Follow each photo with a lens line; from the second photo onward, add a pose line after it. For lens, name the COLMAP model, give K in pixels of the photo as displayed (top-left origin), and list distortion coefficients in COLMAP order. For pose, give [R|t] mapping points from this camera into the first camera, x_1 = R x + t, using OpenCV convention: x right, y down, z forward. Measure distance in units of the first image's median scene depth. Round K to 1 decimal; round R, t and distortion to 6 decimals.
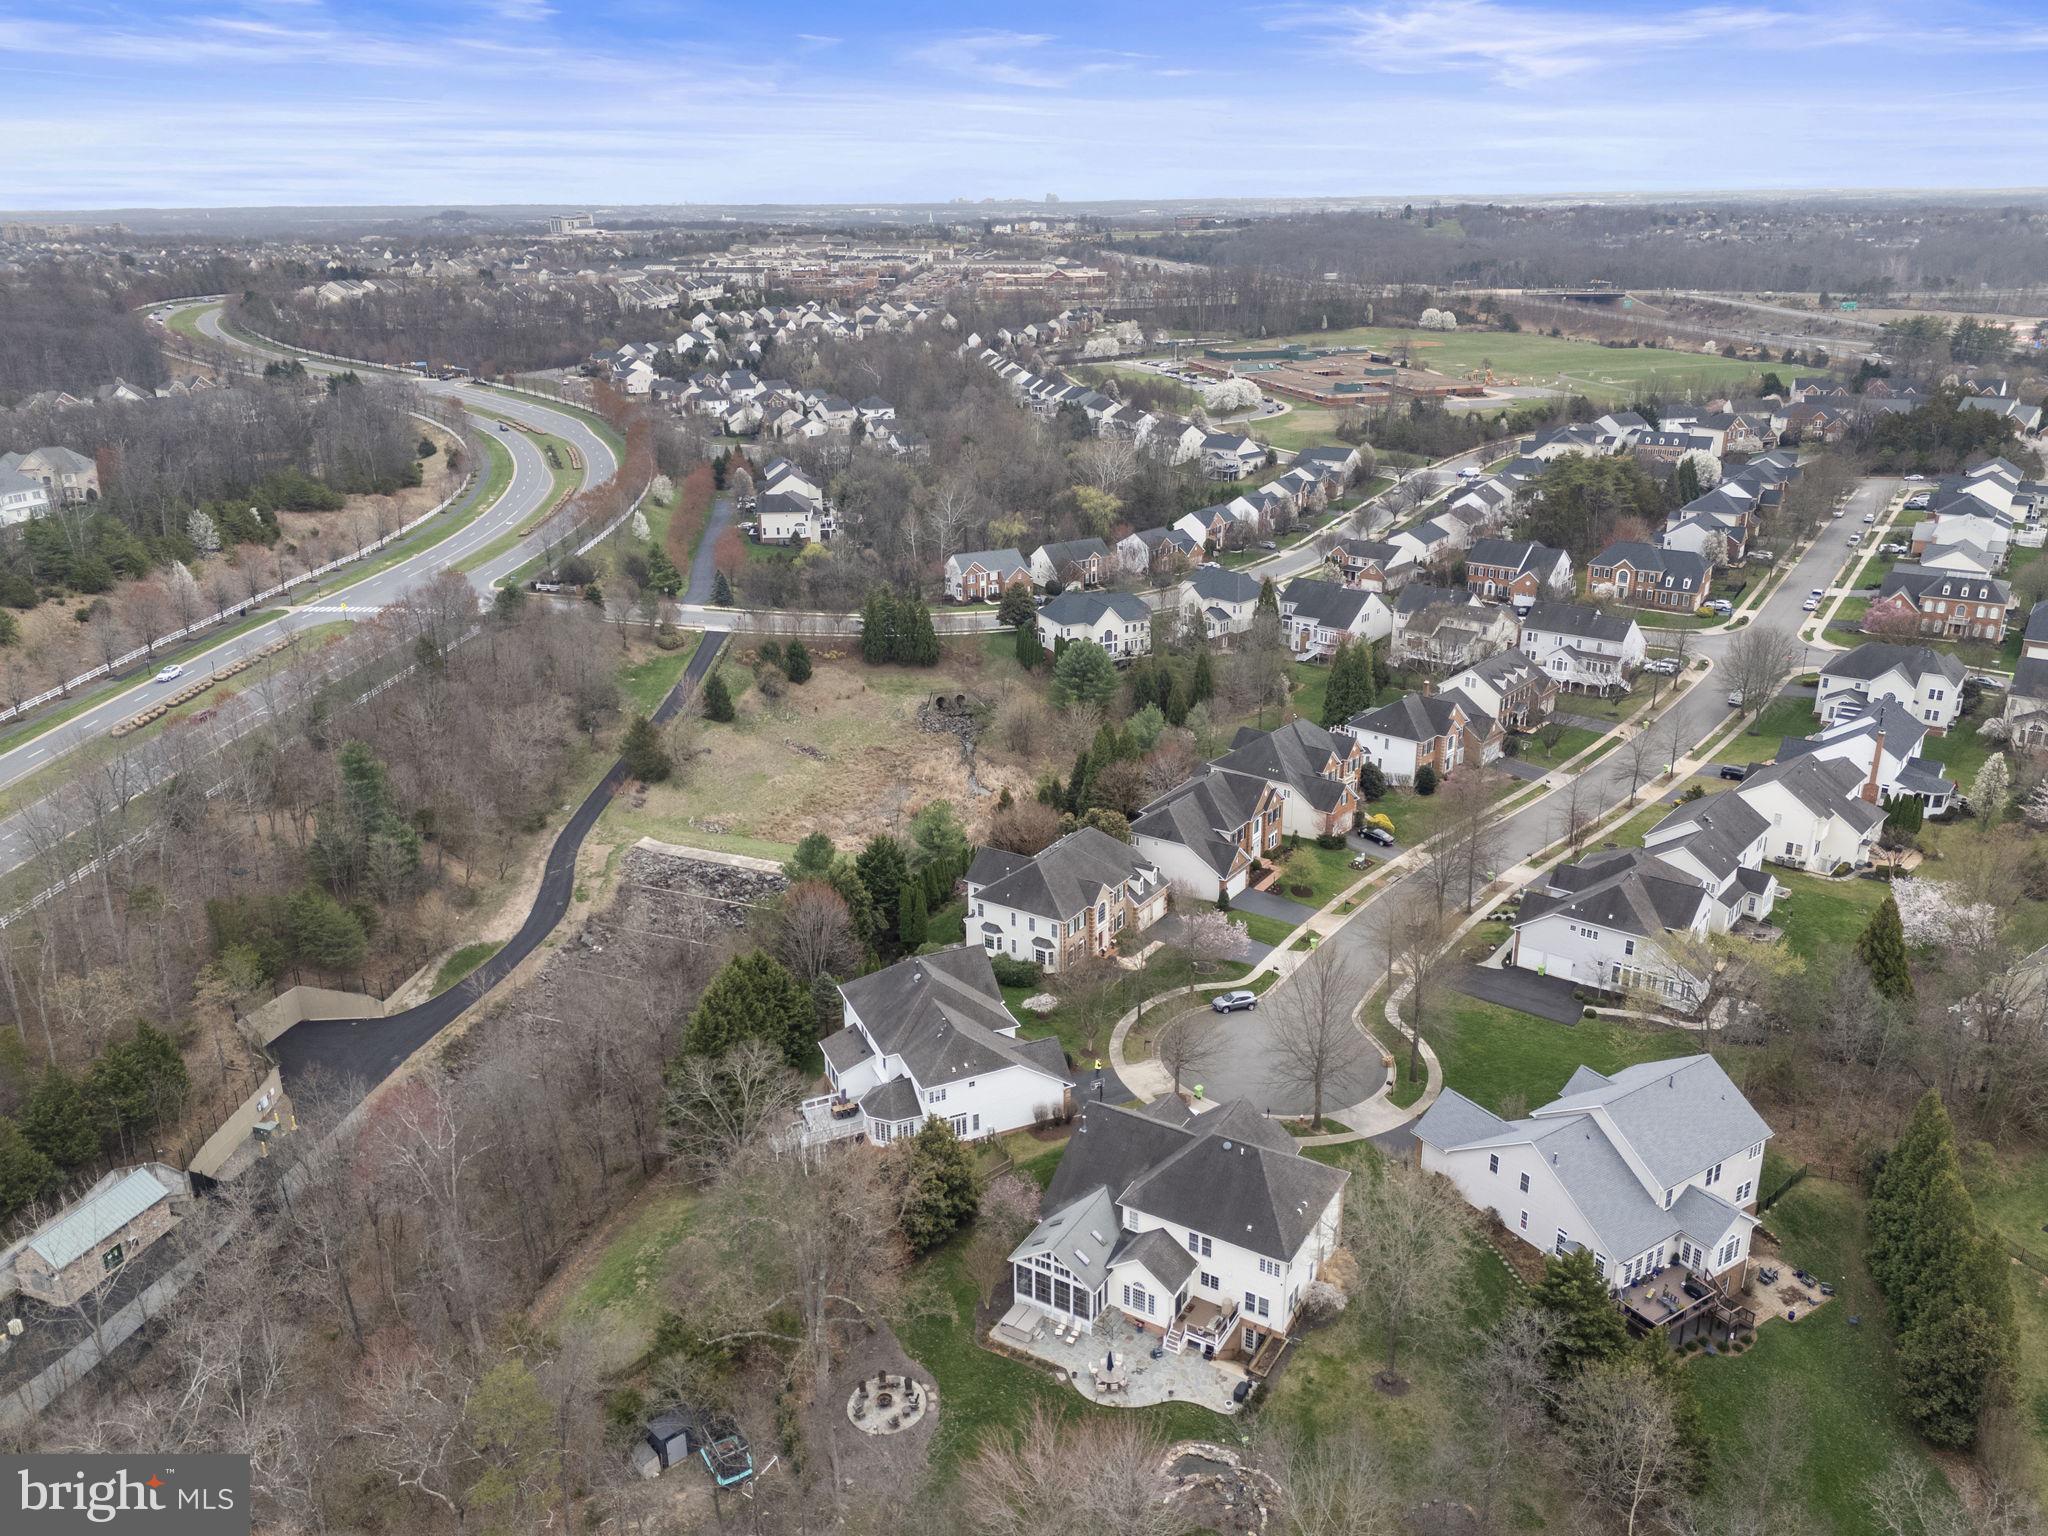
lens RADIAL K [[1523.9, 0, 1024.0], [0, 1523.9, 768.0], [0, 0, 1]] dist [0.084865, -0.085086]
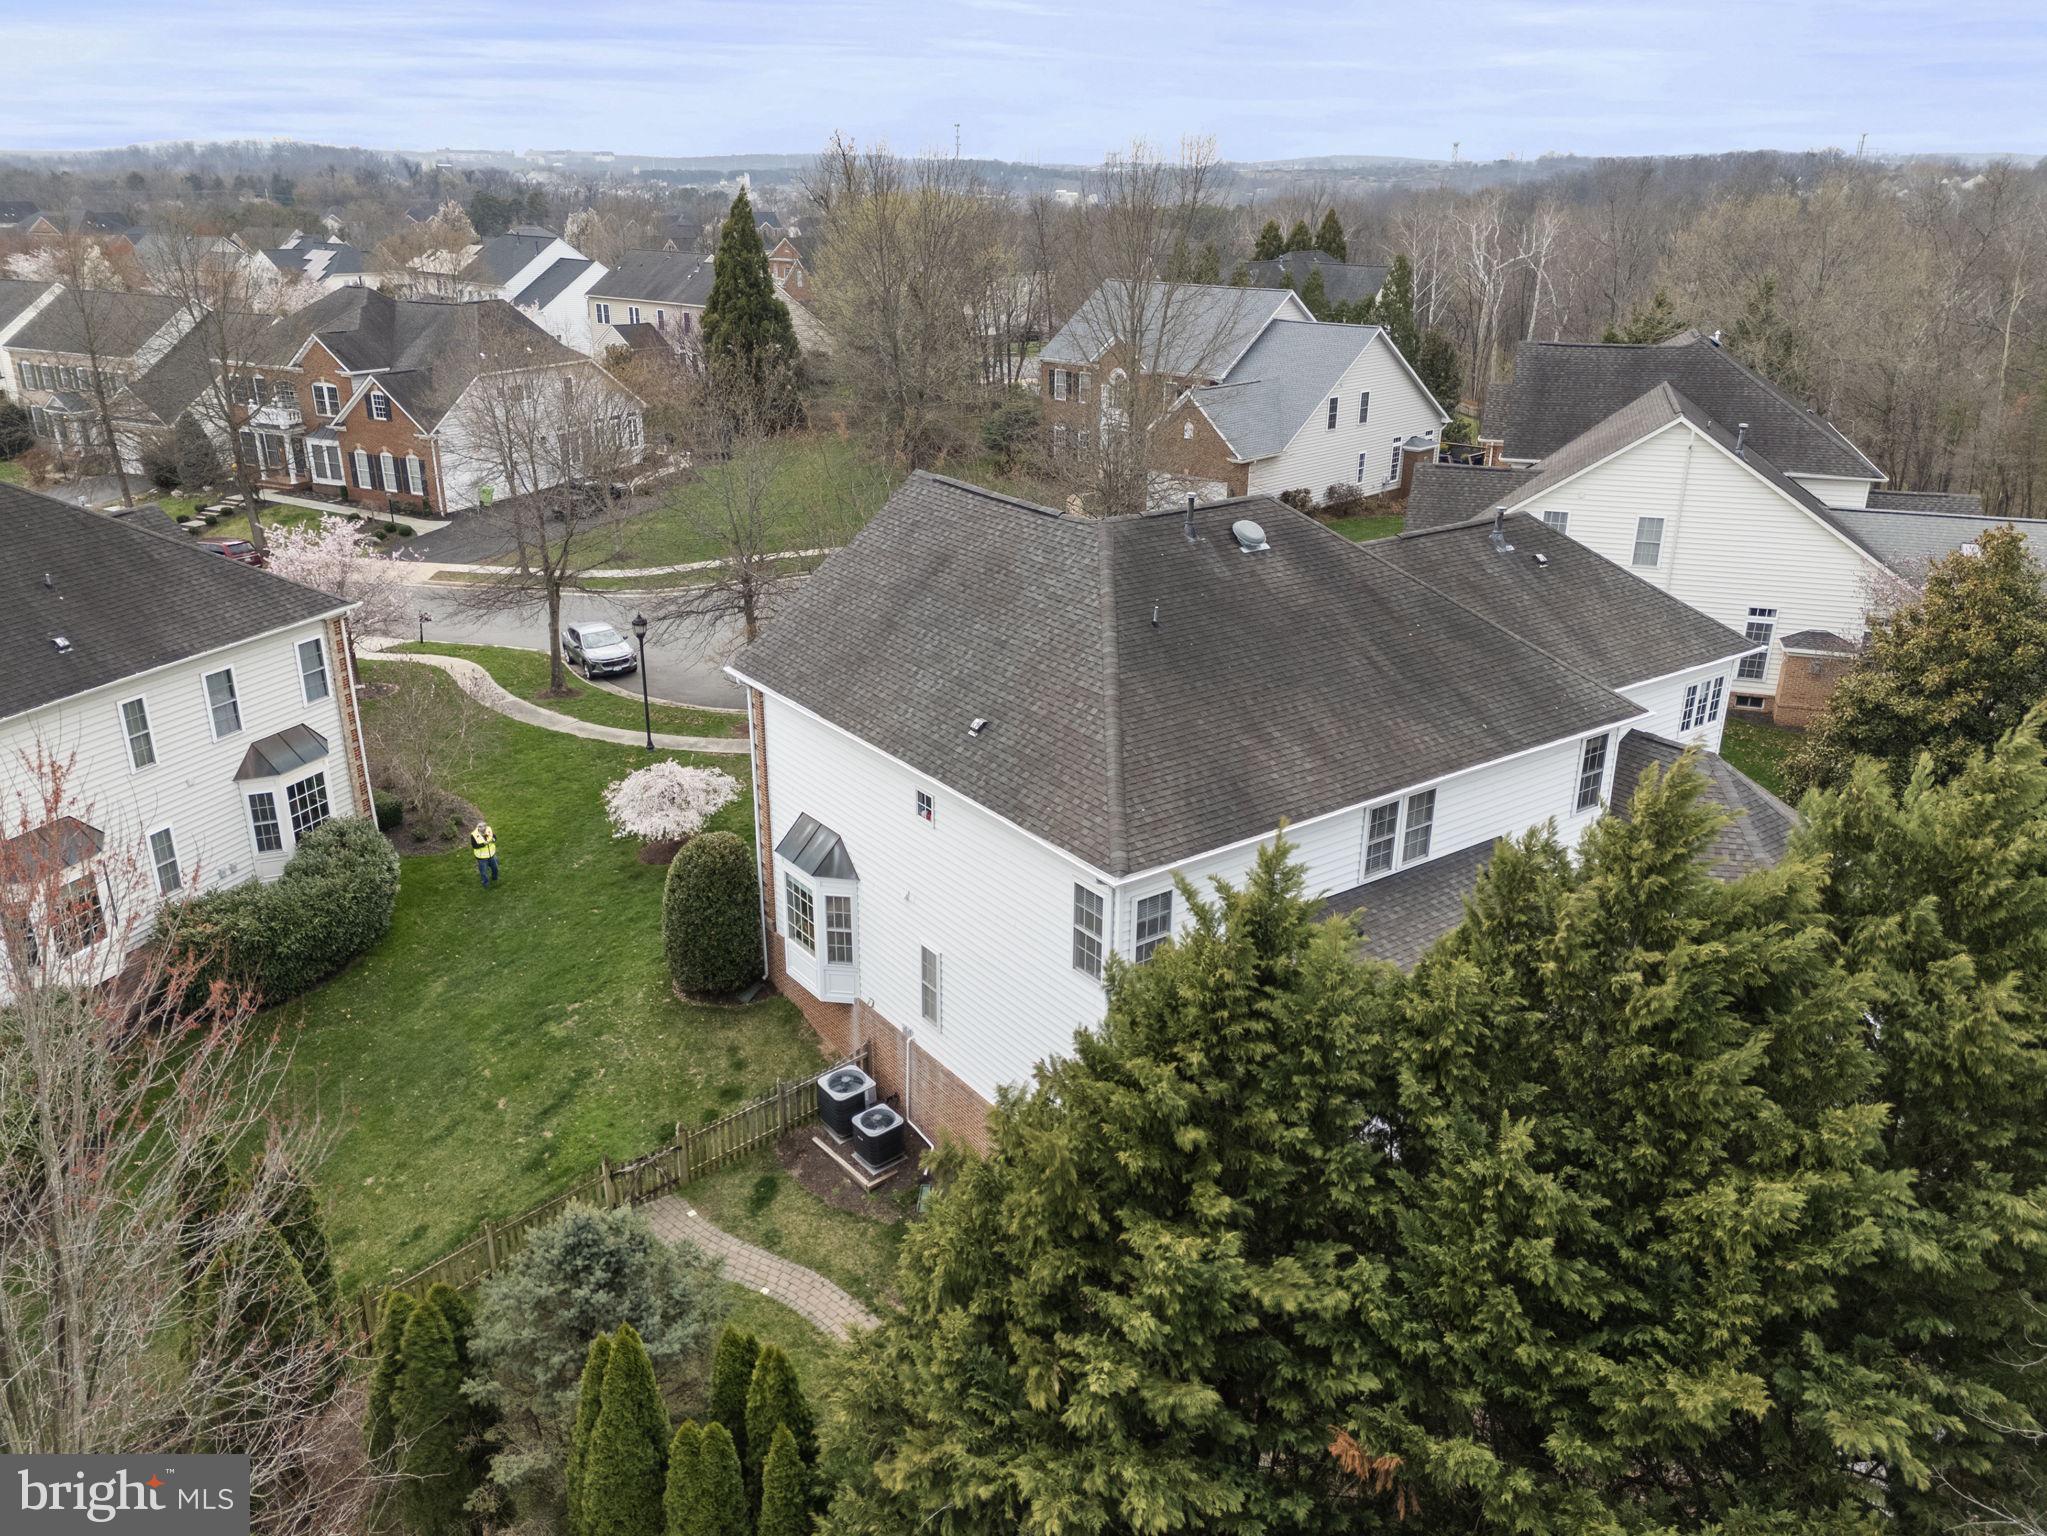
lens RADIAL K [[1523.2, 0, 1023.5], [0, 1523.2, 768.0], [0, 0, 1]] dist [0.084865, -0.085086]
pose [[-0.228340, -0.340045, 0.912267, -0.119862], [0.330454, 0.854325, 0.401160, 0.029398], [-0.915784, 0.393063, -0.082708, 0.464588]]
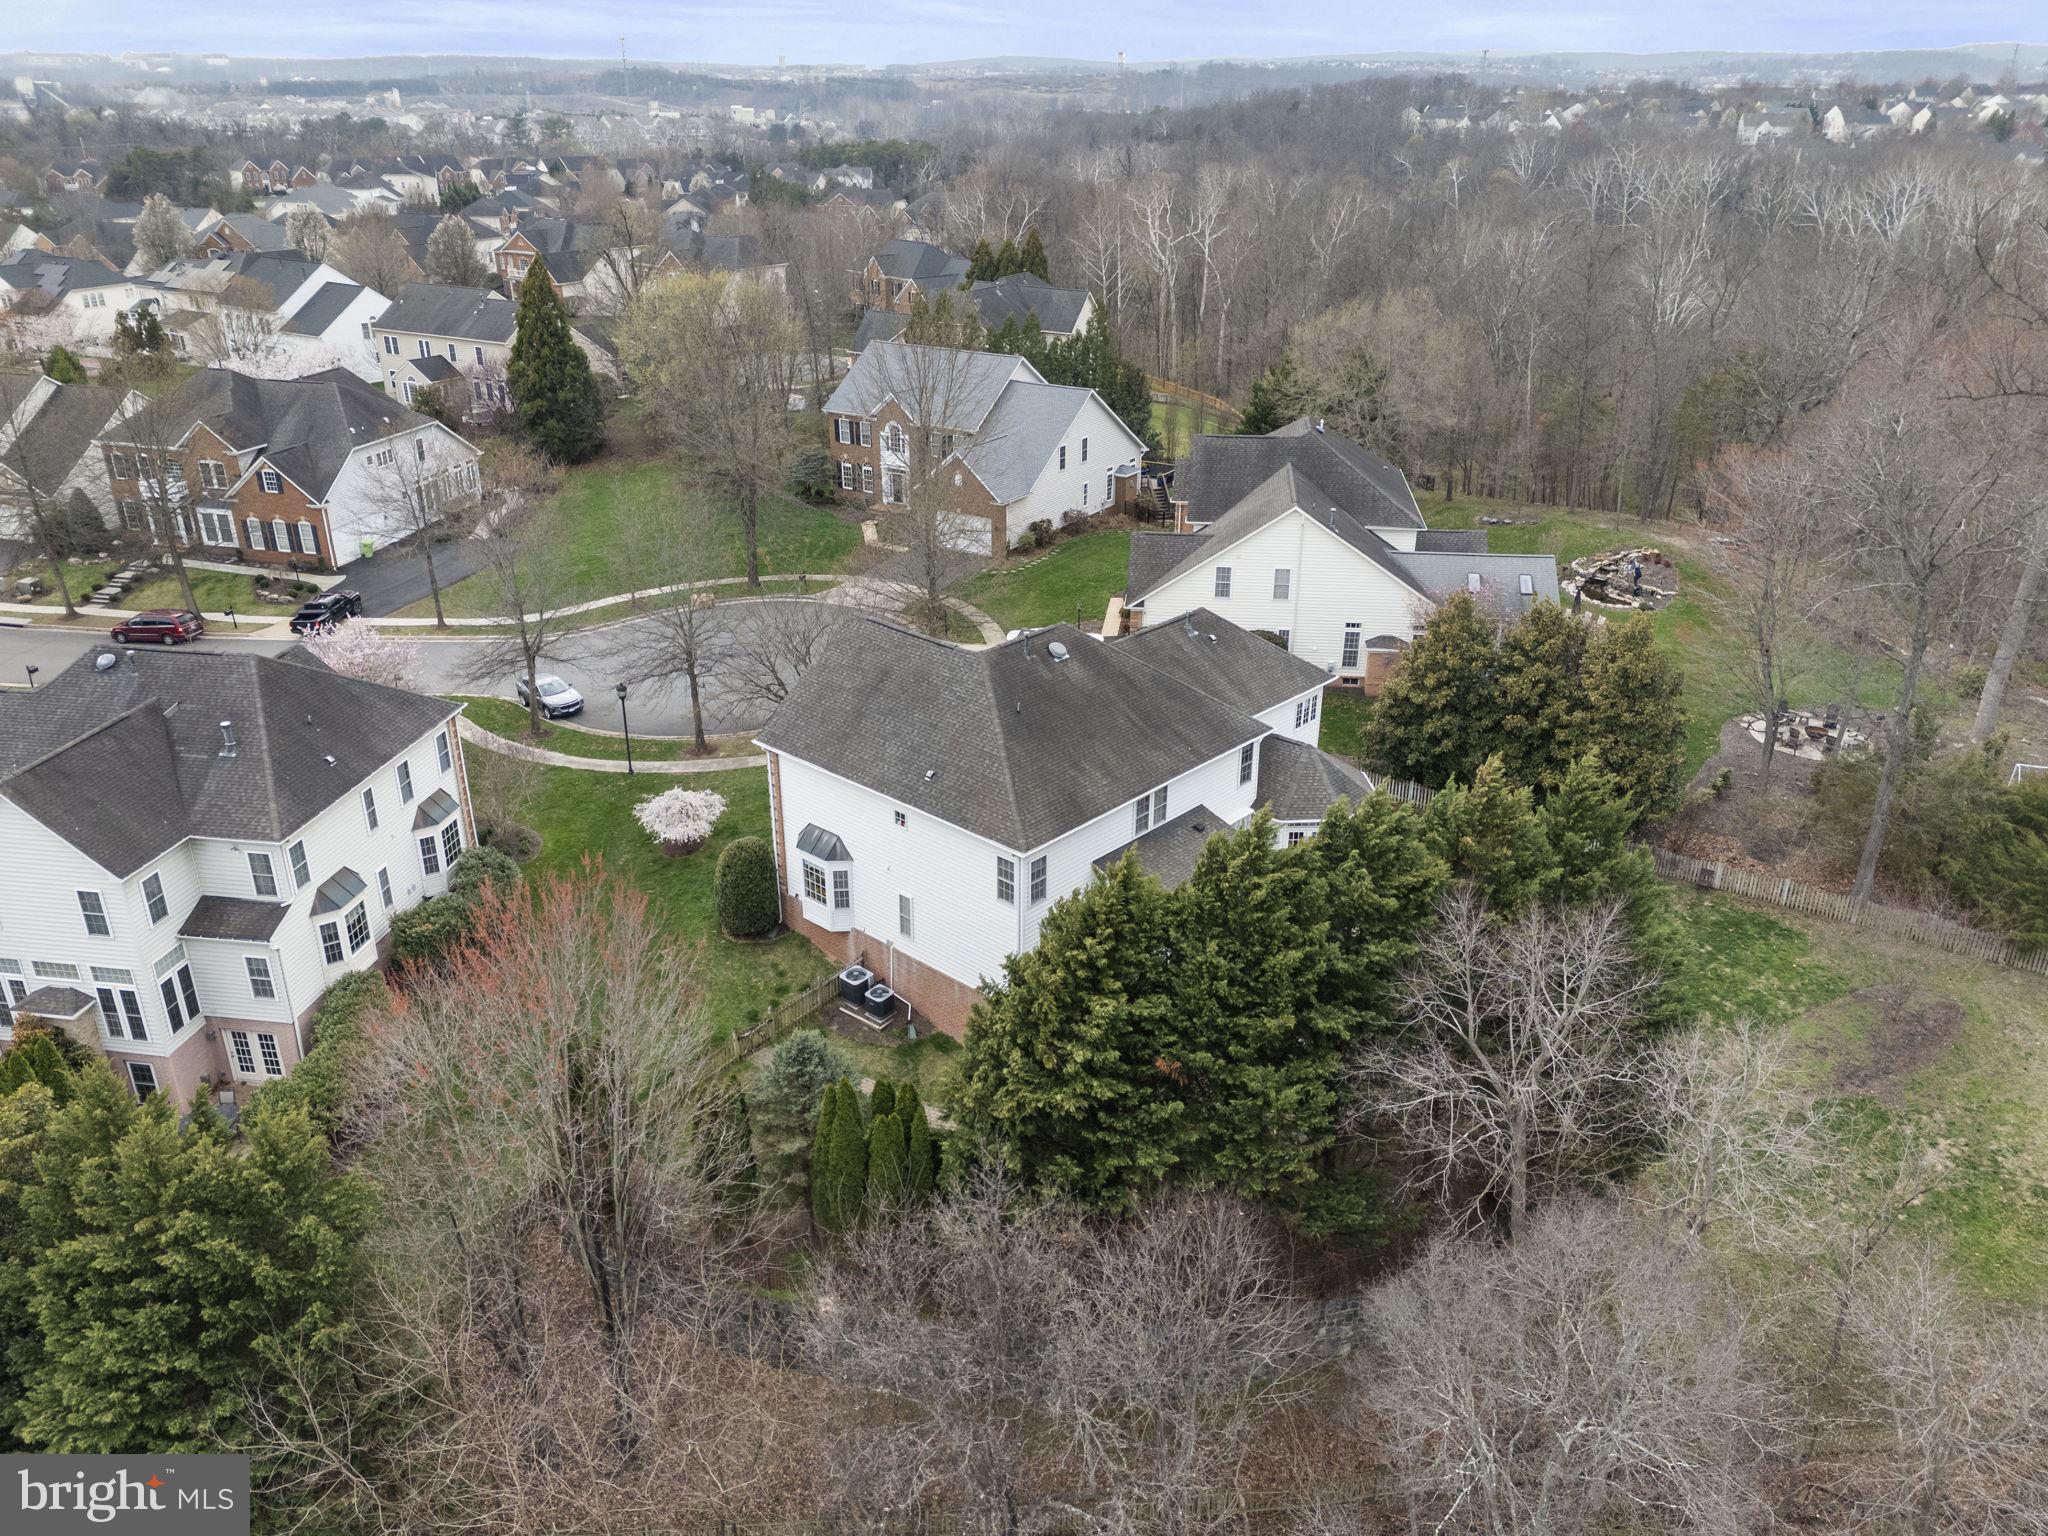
lens RADIAL K [[1523.9, 0, 1024.0], [0, 1523.9, 768.0], [0, 0, 1]] dist [0.084865, -0.085086]
pose [[-0.415351, -0.363258, 0.833983, -0.177711], [0.315452, 0.802397, 0.506606, -0.017841], [-0.853214, 0.473500, -0.218686, 0.485265]]
